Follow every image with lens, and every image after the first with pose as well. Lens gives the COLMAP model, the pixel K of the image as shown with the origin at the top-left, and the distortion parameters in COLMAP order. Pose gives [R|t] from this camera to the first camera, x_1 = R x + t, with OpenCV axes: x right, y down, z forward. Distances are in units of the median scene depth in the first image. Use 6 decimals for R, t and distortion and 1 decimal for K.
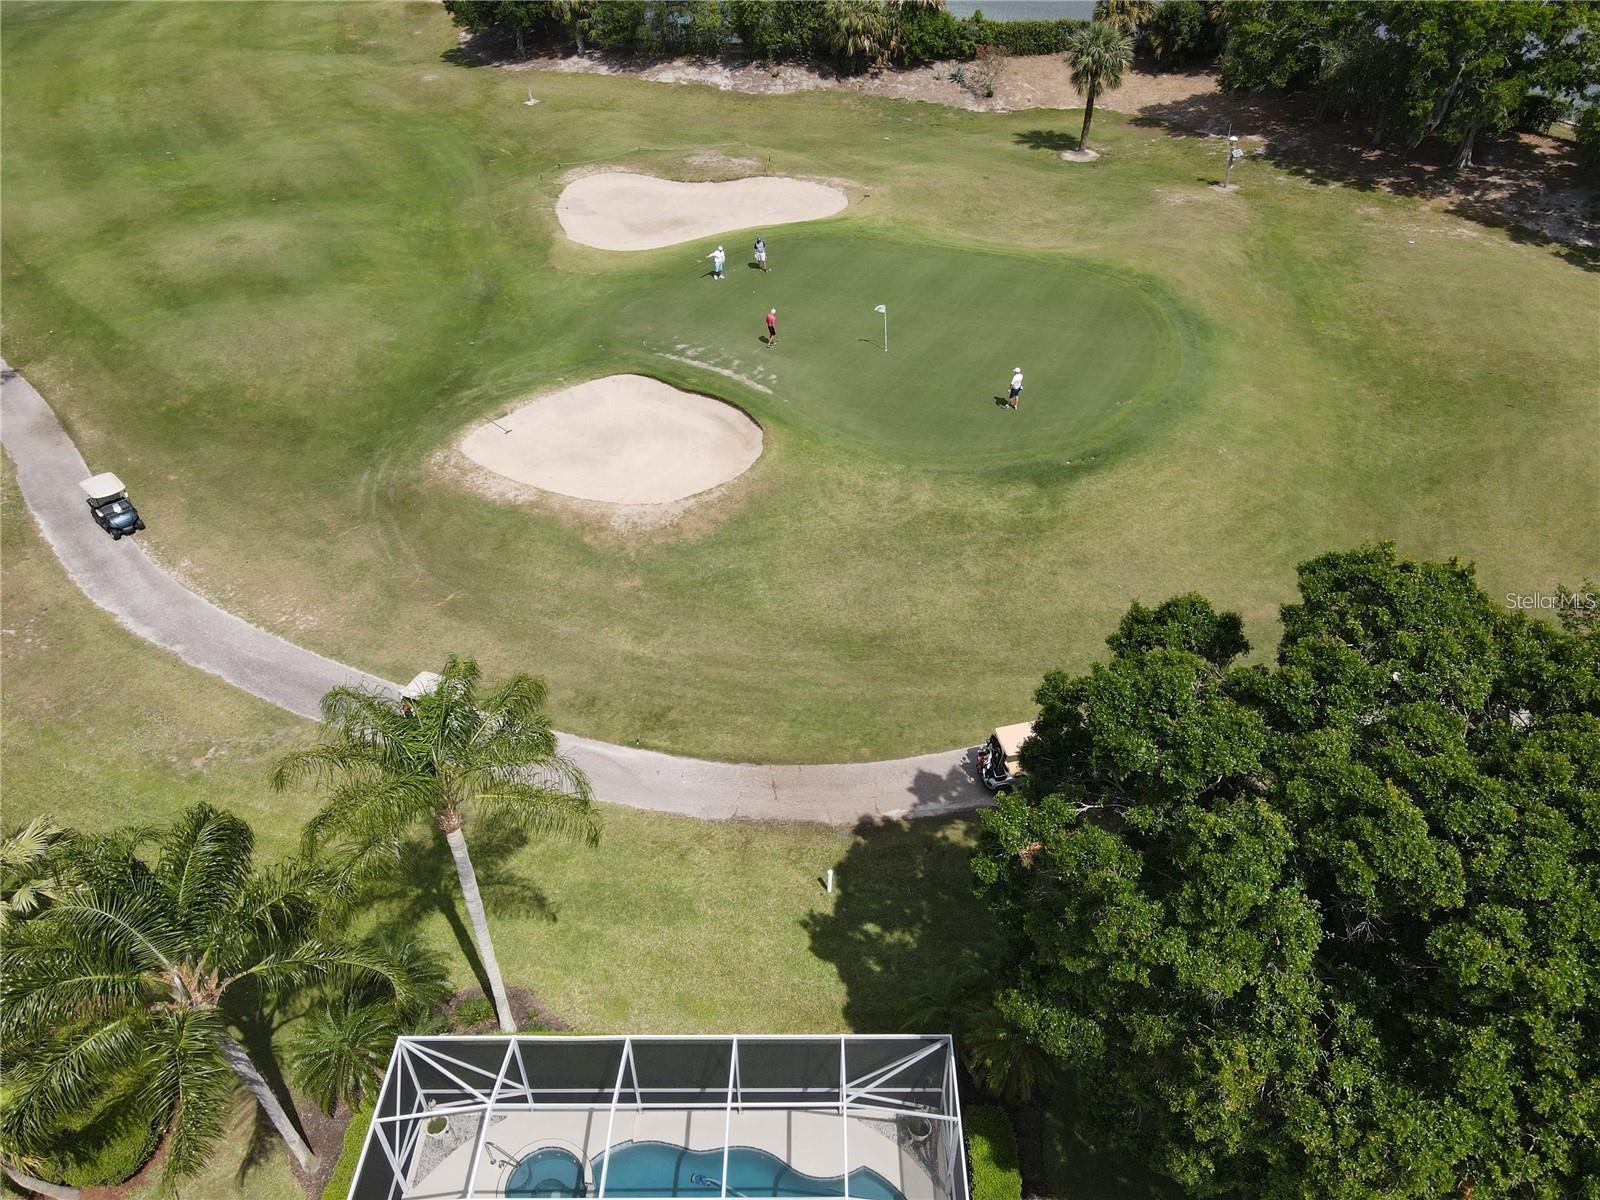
lens RADIAL K [[1173.0, 0, 795.2], [0, 1173.0, 598.1], [0, 0, 1]] dist [-0.009889, 0.038387]
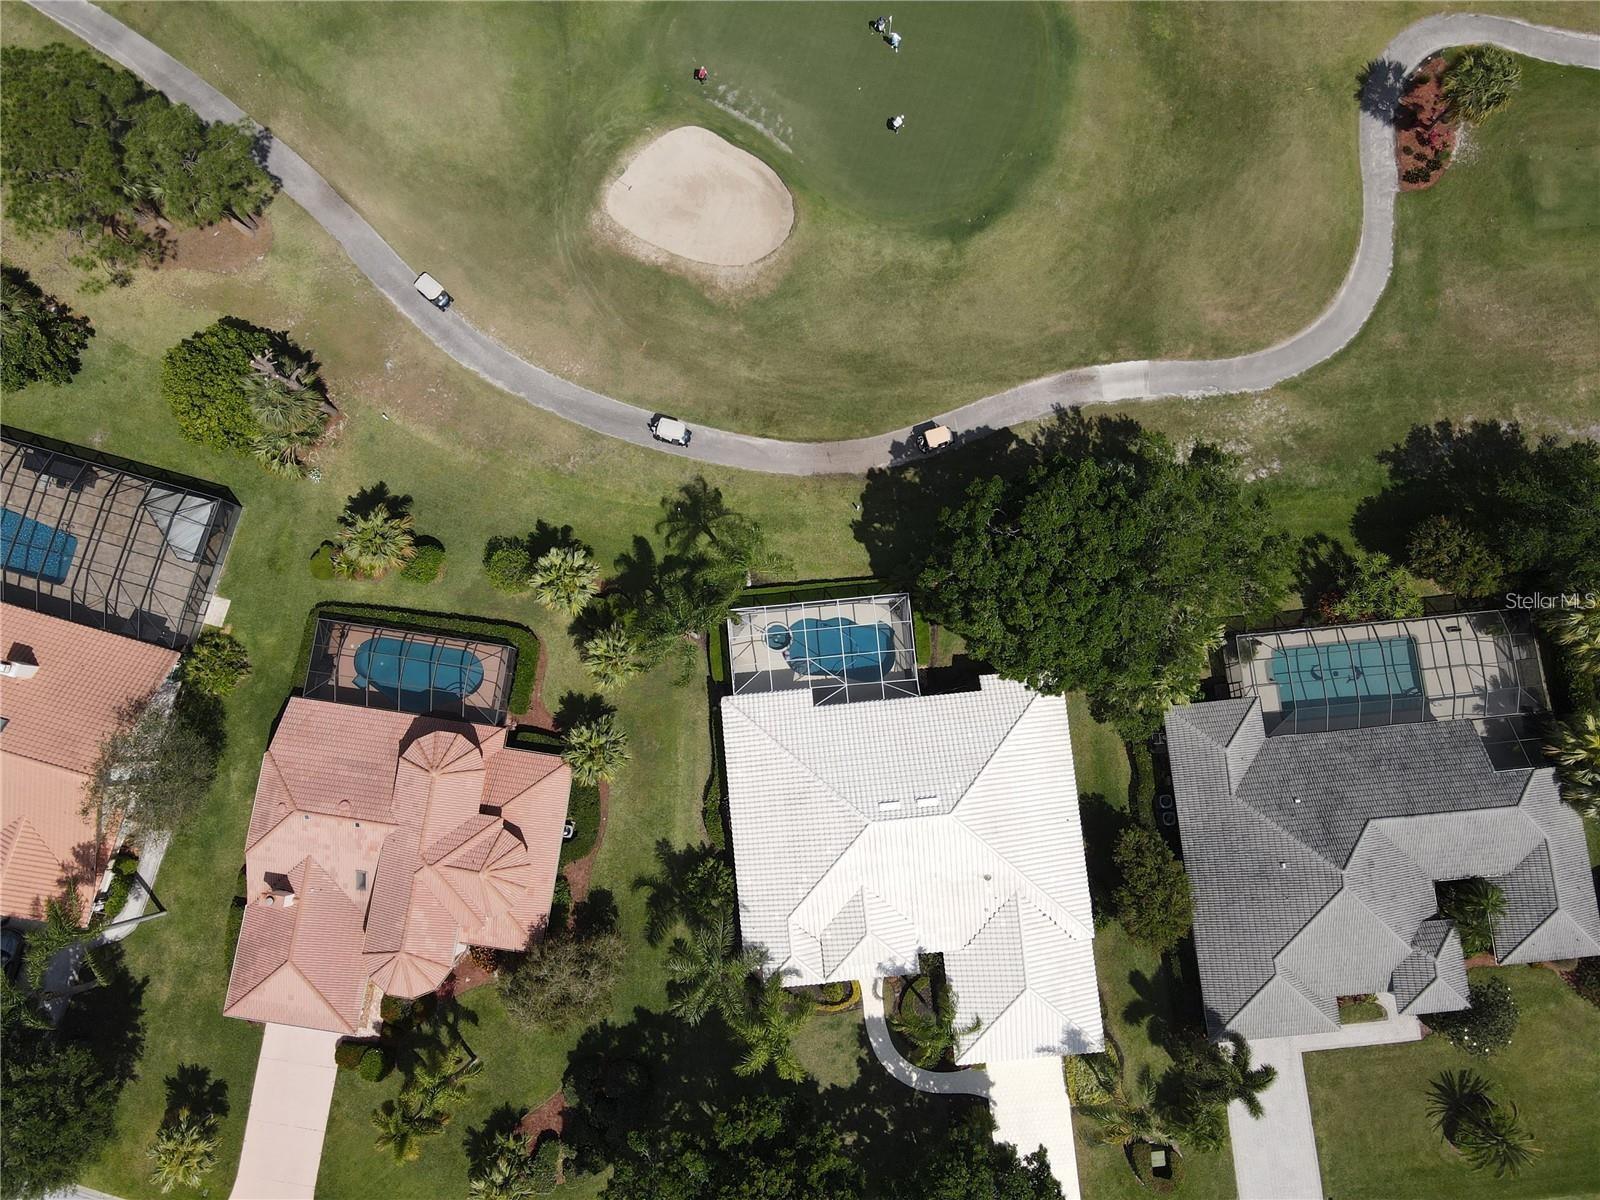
lens RADIAL K [[1173.0, 0, 795.2], [0, 1173.0, 598.1], [0, 0, 1]] dist [-0.009889, 0.038387]
pose [[0.994668, -0.099876, 0.025679, -0.127412], [0.053066, 0.709223, 0.702984, -0.943230], [-0.088423, -0.697873, 0.710742, -0.612460]]
